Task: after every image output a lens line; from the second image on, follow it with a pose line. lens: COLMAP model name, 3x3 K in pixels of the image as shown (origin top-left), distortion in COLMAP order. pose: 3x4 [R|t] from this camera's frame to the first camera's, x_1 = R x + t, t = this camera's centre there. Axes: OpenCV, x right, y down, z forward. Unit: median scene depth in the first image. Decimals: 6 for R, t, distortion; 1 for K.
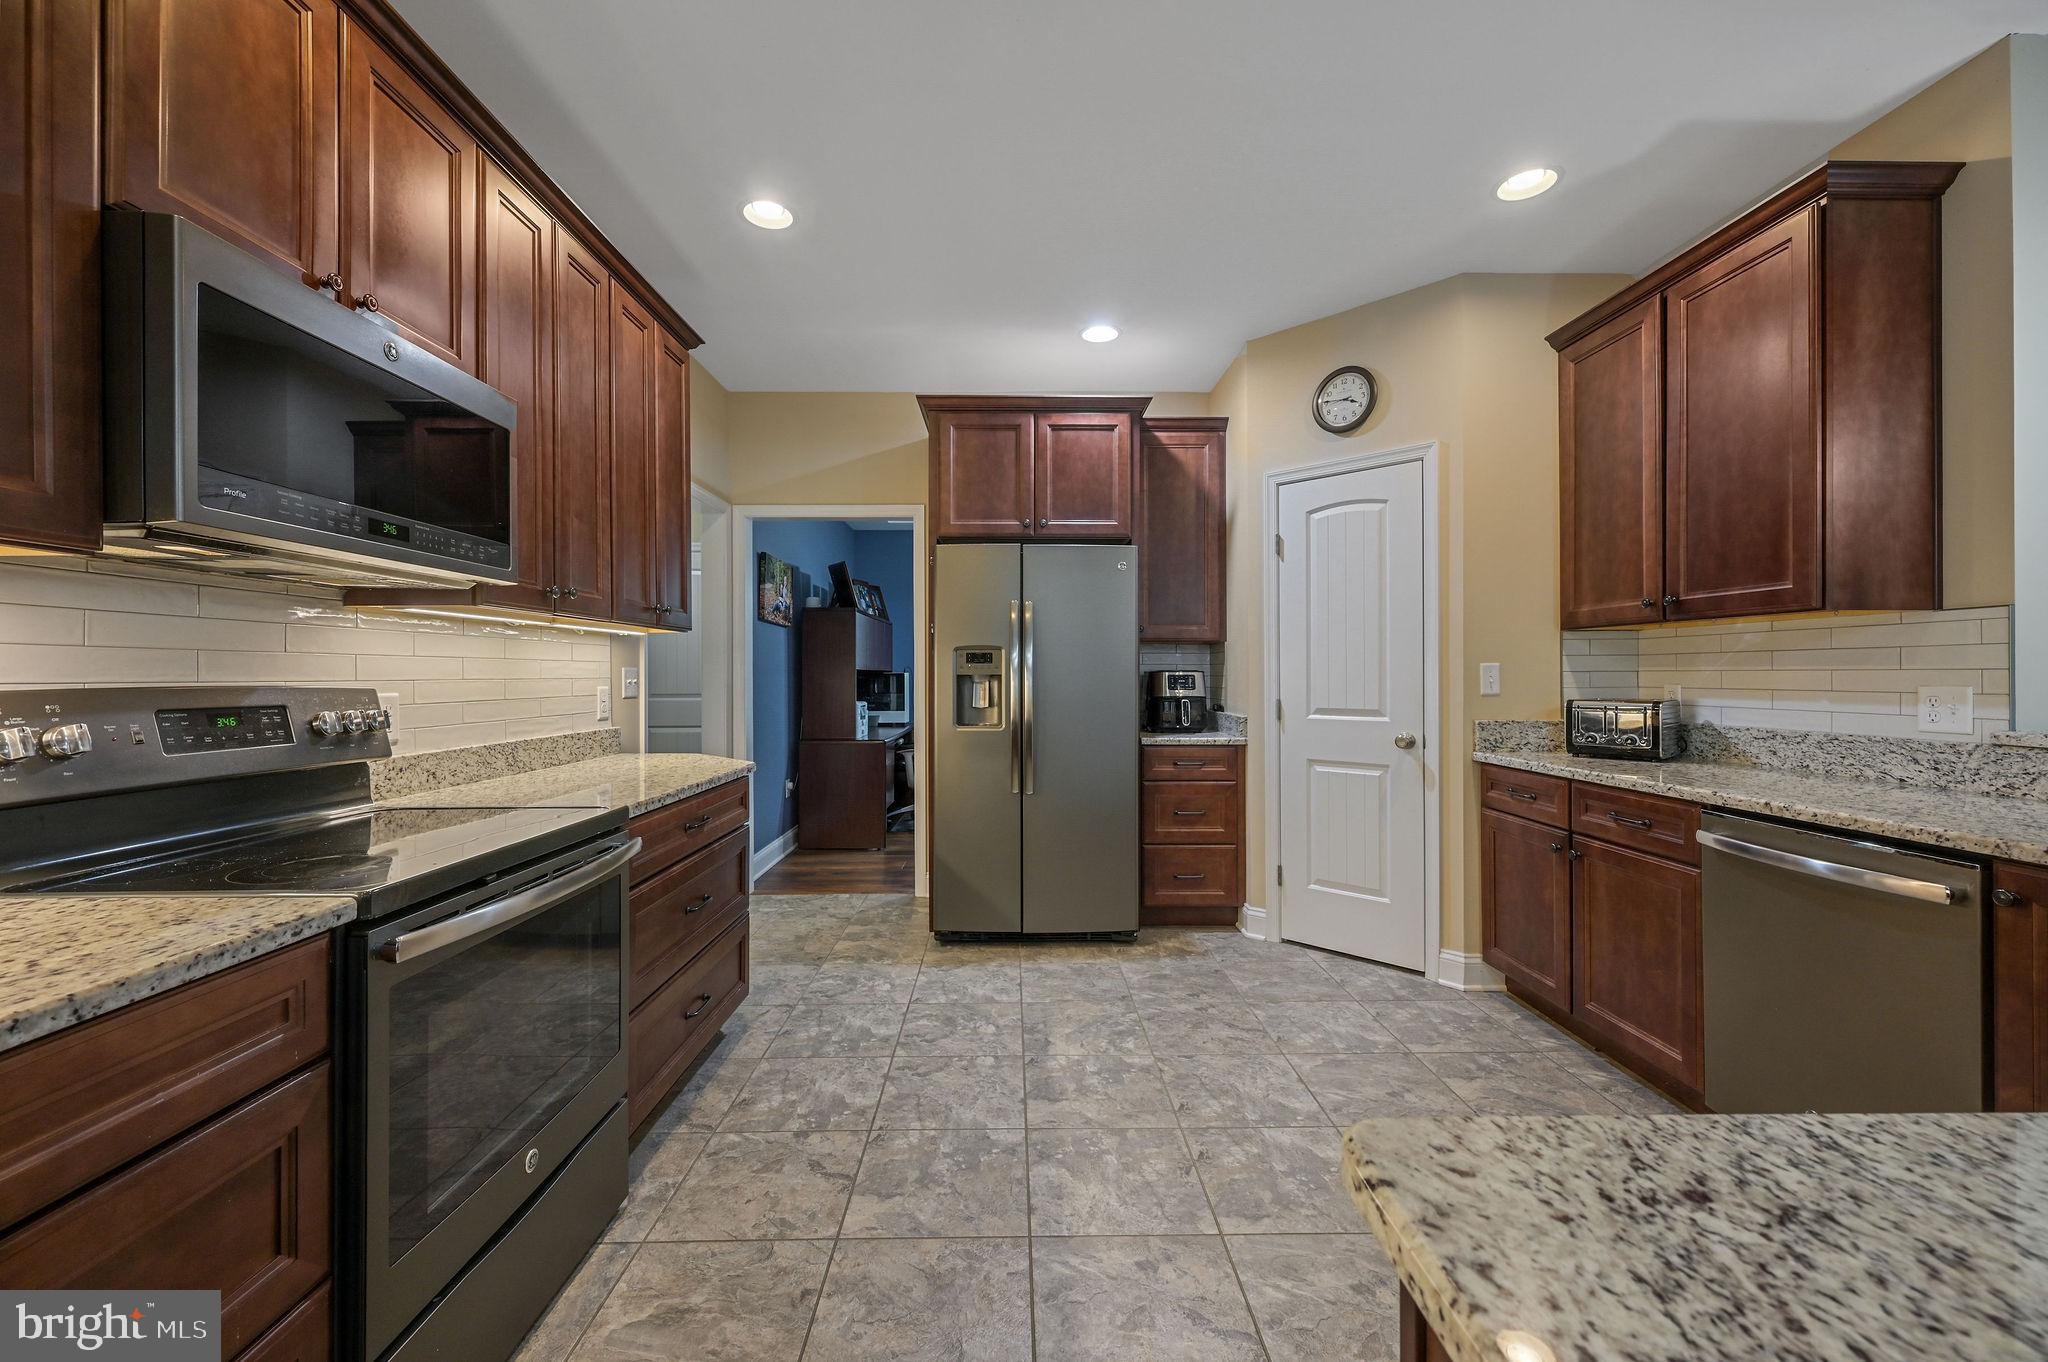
lens RADIAL K [[806.1, 0, 1013.8], [0, 806.1, 675.8], [0, 0, 1]] dist [-0.002460, 0.000779]
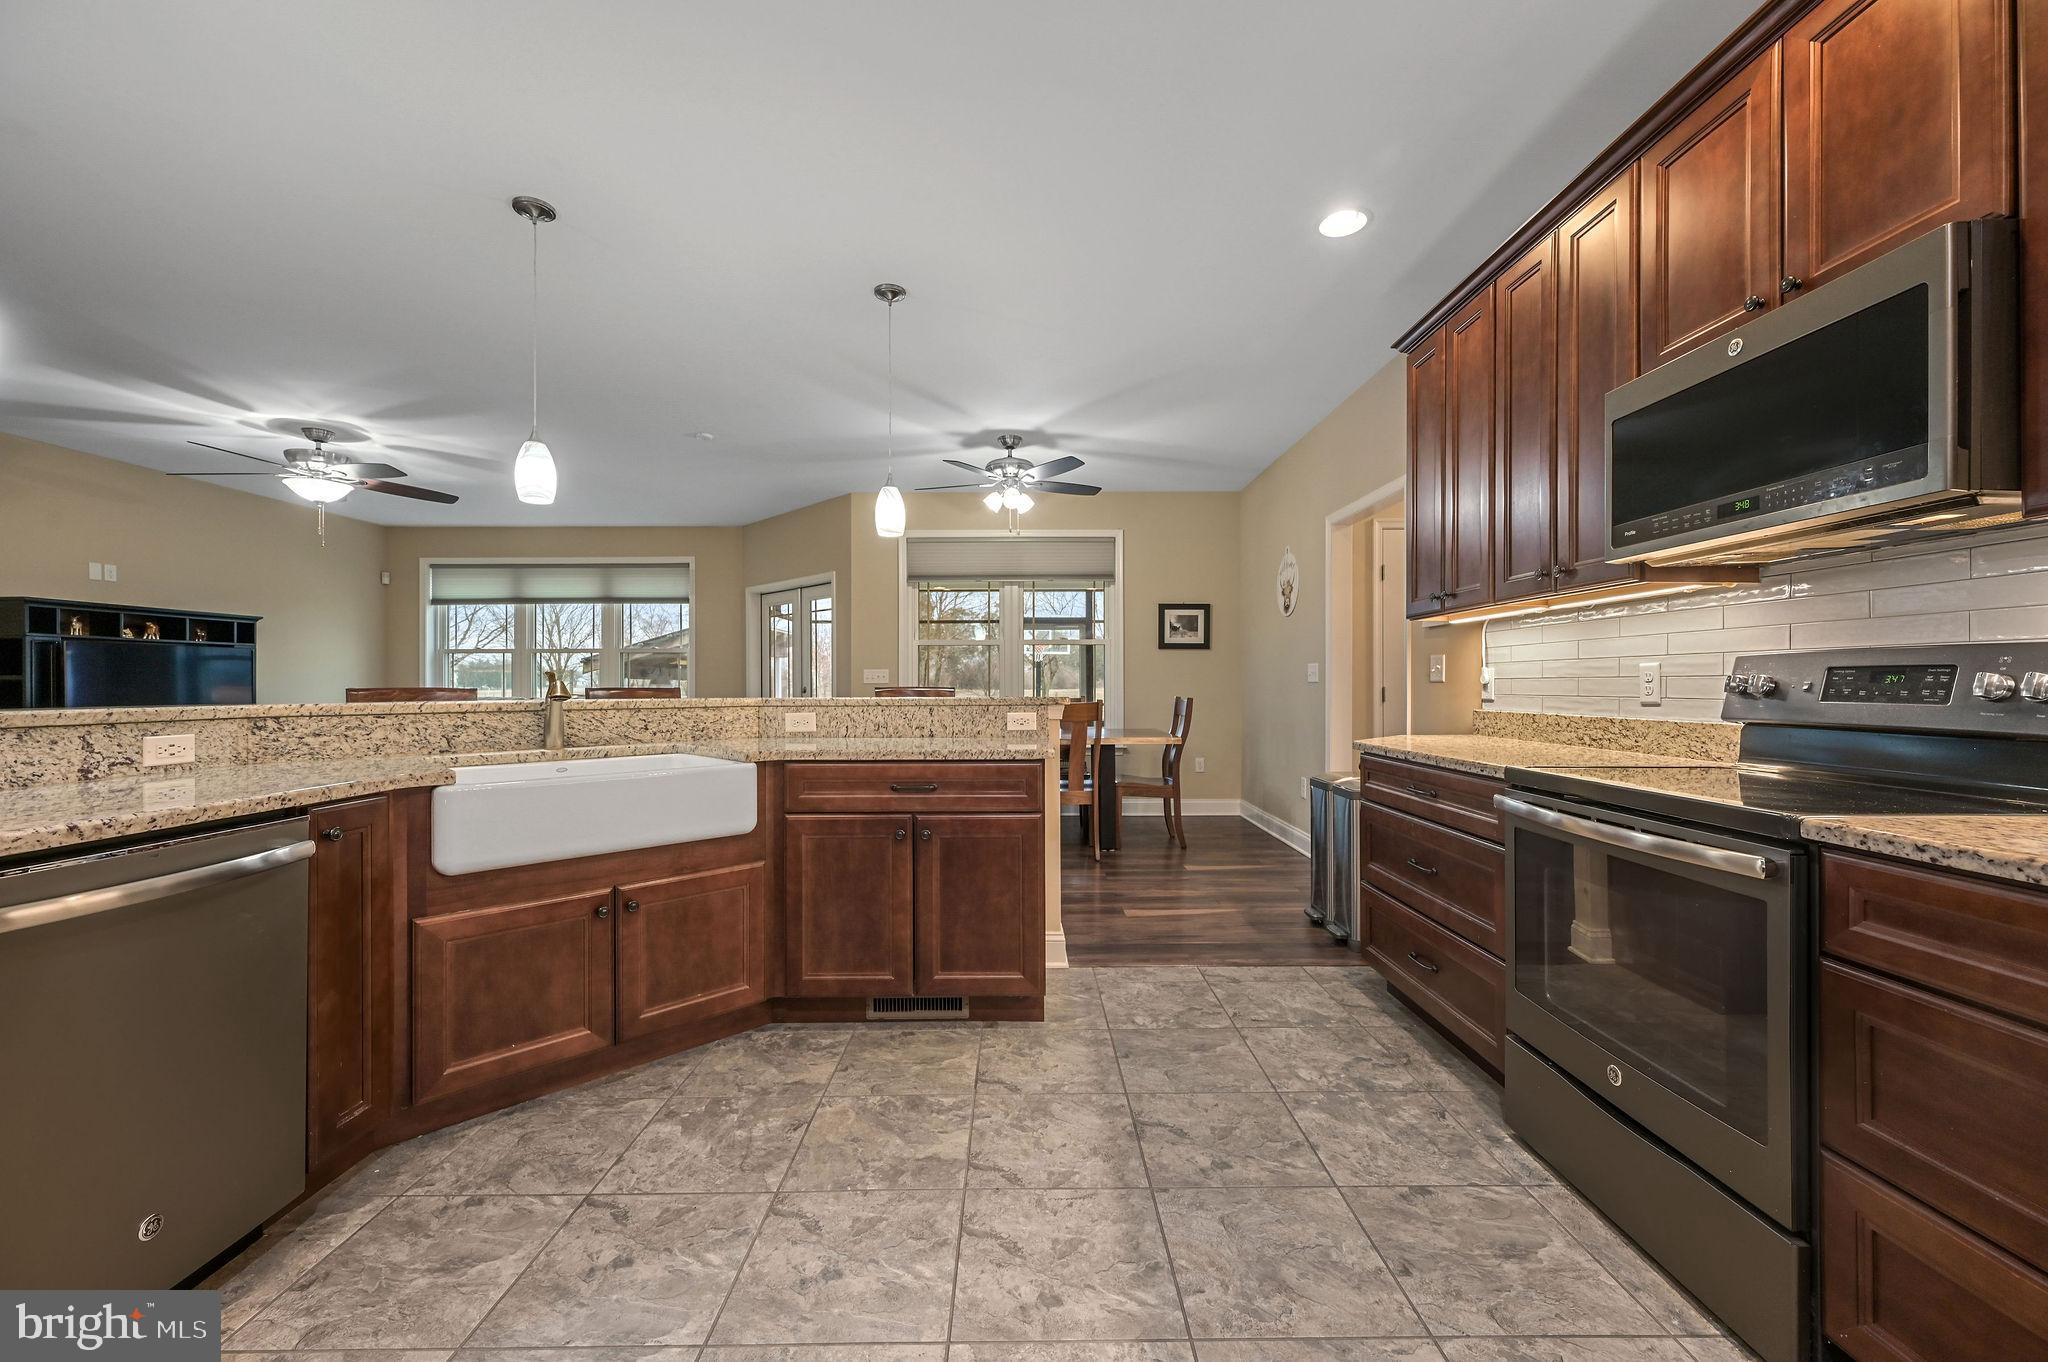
lens RADIAL K [[806.1, 0, 1017.1], [0, 806.1, 682.5], [0, 0, 1]] dist [-0.002460, 0.000779]
pose [[-0.999982, 0.004332, 0.004101, 0.163829], [0.004324, 0.999989, -0.002038, 0.044624], [-0.004110, -0.002020, -0.999990, 1.590008]]
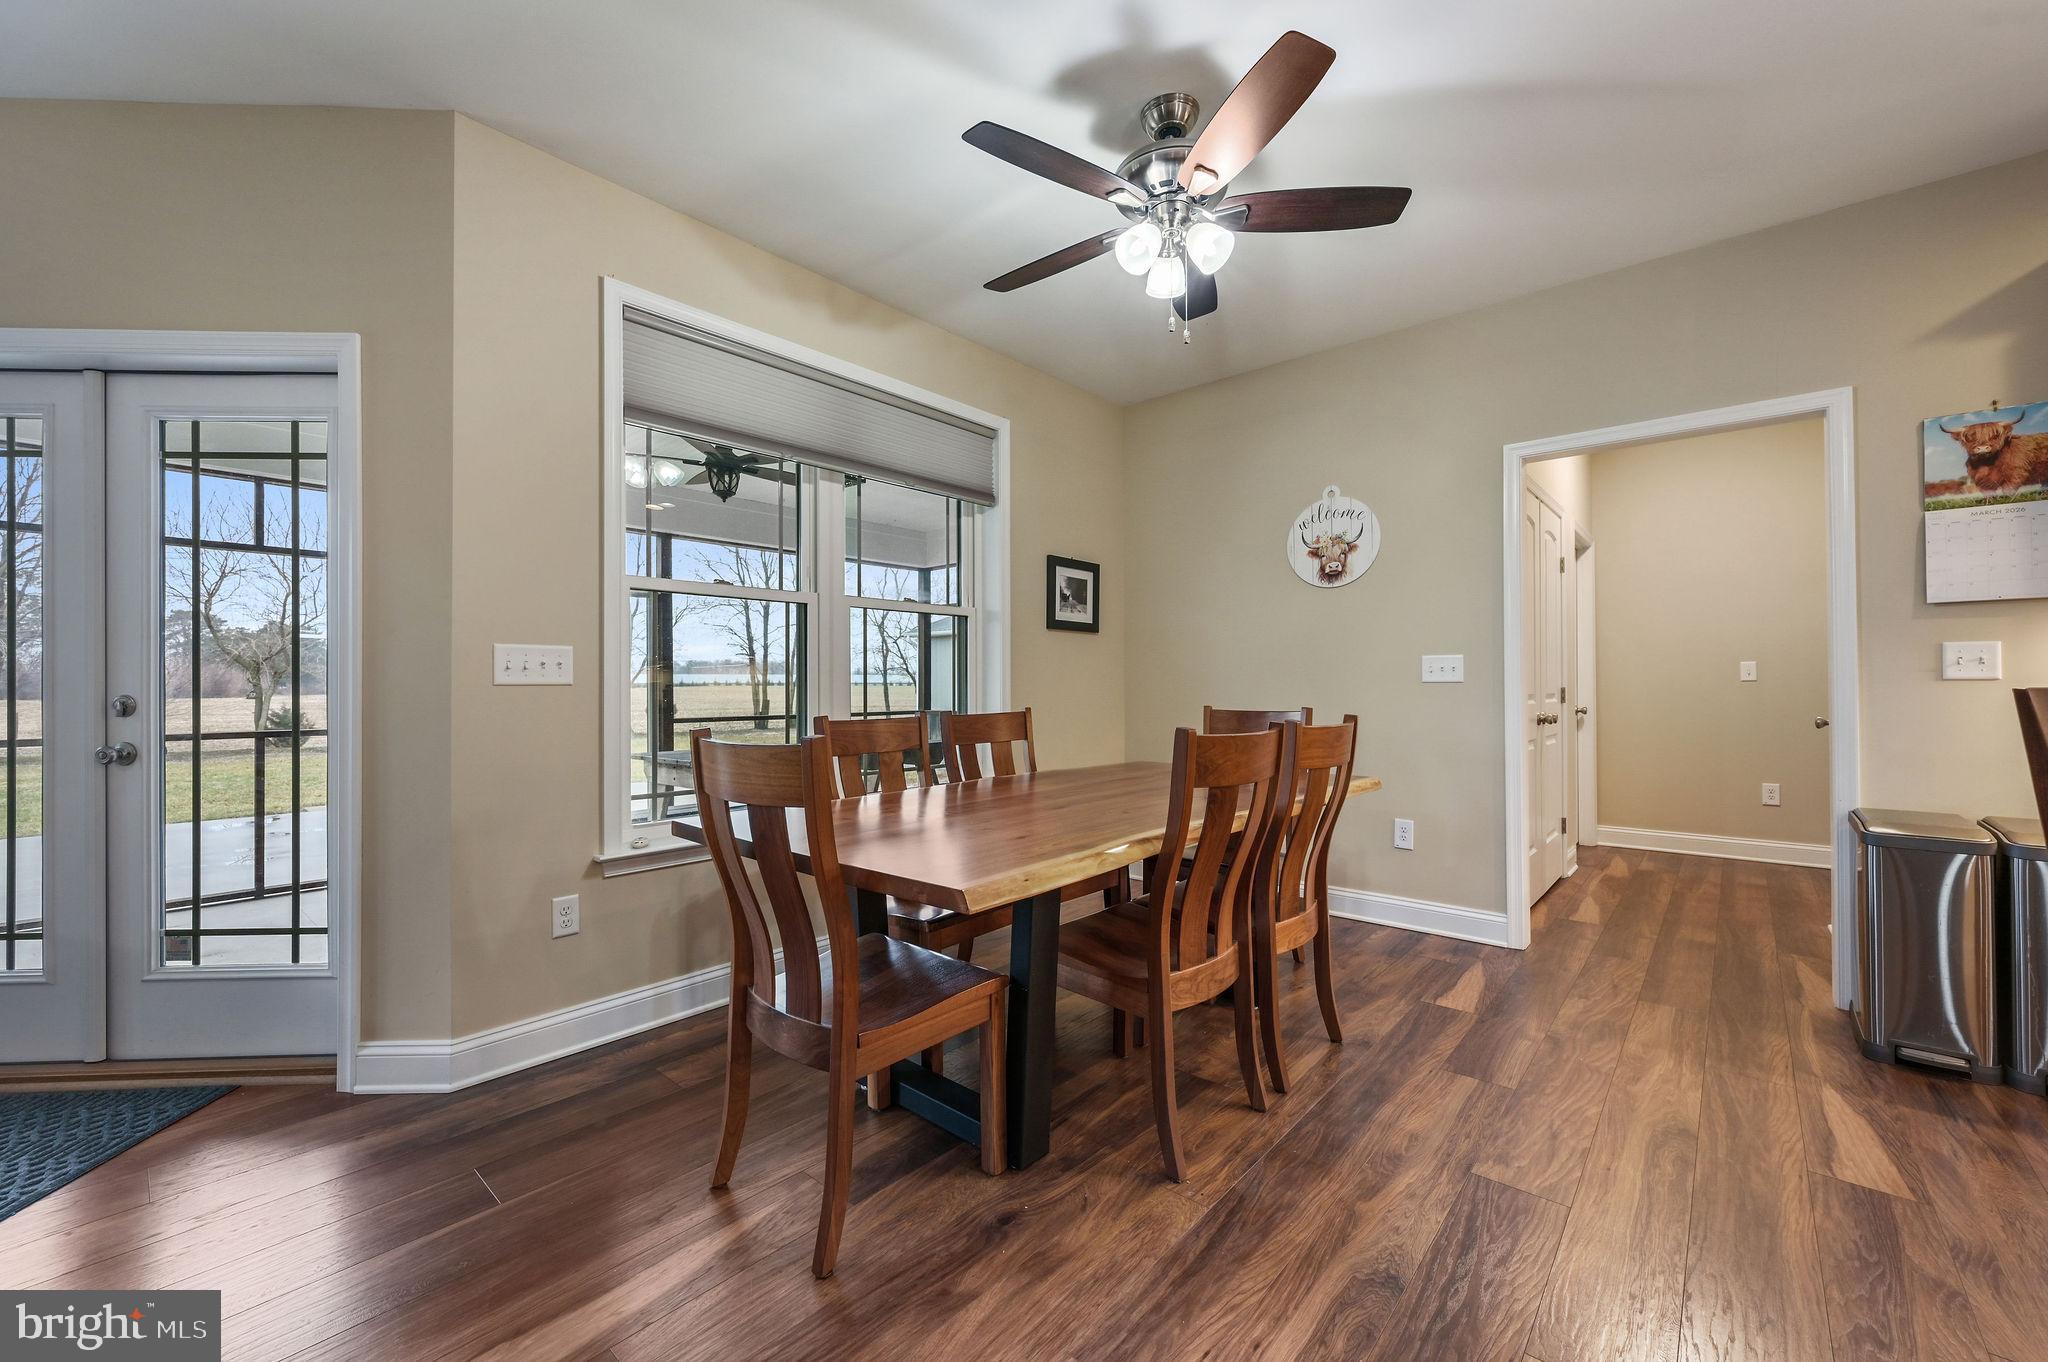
lens RADIAL K [[806.1, 0, 1022.4], [0, 806.1, 687.2], [0, 0, 1]] dist [-0.002460, 0.000779]
pose [[-0.668907, 0.005058, -0.743329, 1.199889], [0.004370, 0.999986, 0.002872, 0.043924], [0.743333, -0.001327, -0.668920, -0.501298]]
